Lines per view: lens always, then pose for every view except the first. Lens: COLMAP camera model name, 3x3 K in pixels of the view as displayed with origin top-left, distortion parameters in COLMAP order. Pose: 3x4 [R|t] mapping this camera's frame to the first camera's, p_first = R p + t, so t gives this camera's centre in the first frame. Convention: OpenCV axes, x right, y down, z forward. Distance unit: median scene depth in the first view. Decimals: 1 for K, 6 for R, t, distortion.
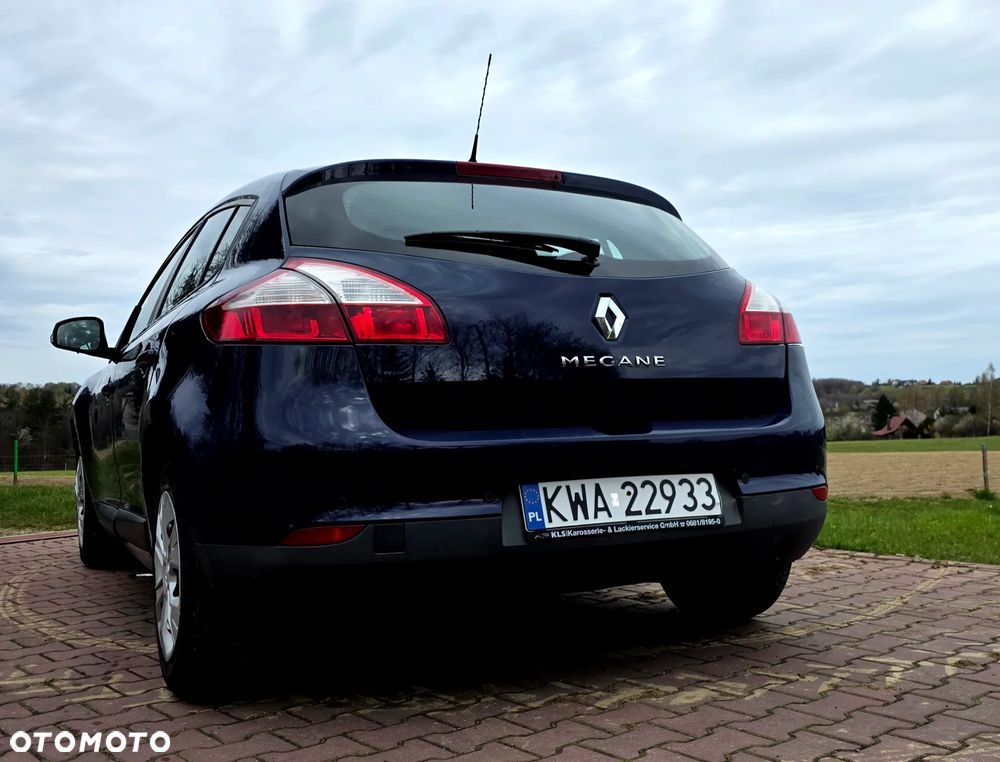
lens RADIAL K [[1123.2, 0, 619.3], [0, 1123.2, 398.9], [0, 0, 1]] dist [0.116768, -0.019168]
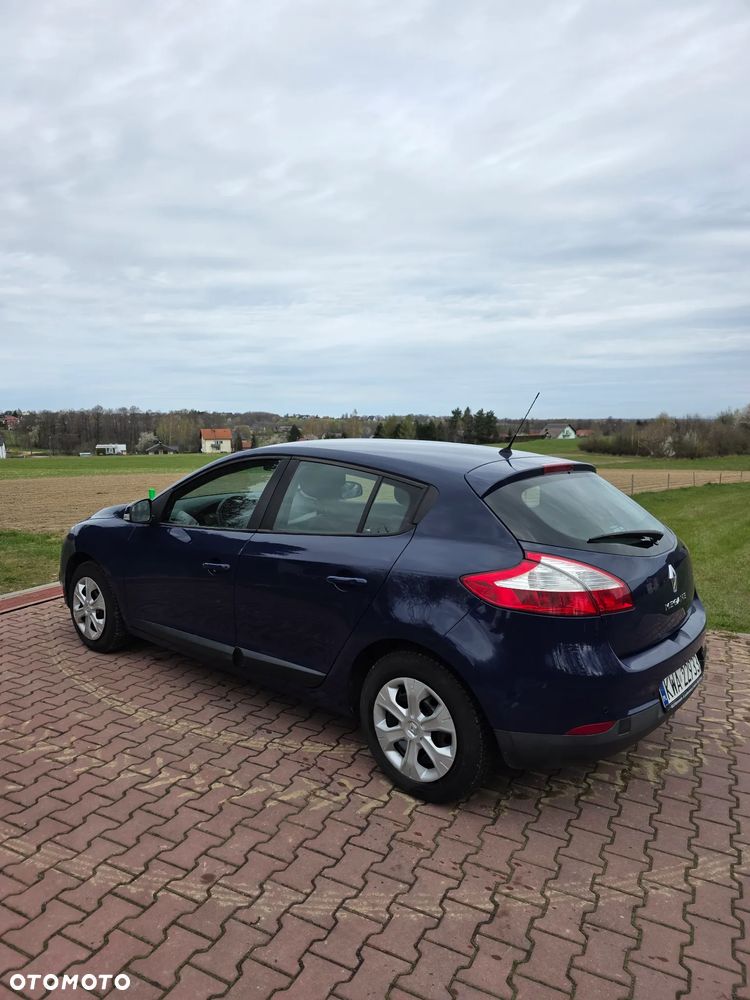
lens RADIAL K [[680.3, 0, 367.2], [0, 680.3, 509.1], [0, 0, 1]] dist [0.075276, -0.079671]
pose [[0.938456, -0.009525, 0.345266, -0.840155], [-0.034586, 0.992004, 0.121376, -0.293807], [-0.343662, -0.125847, 0.930623, 0.149226]]
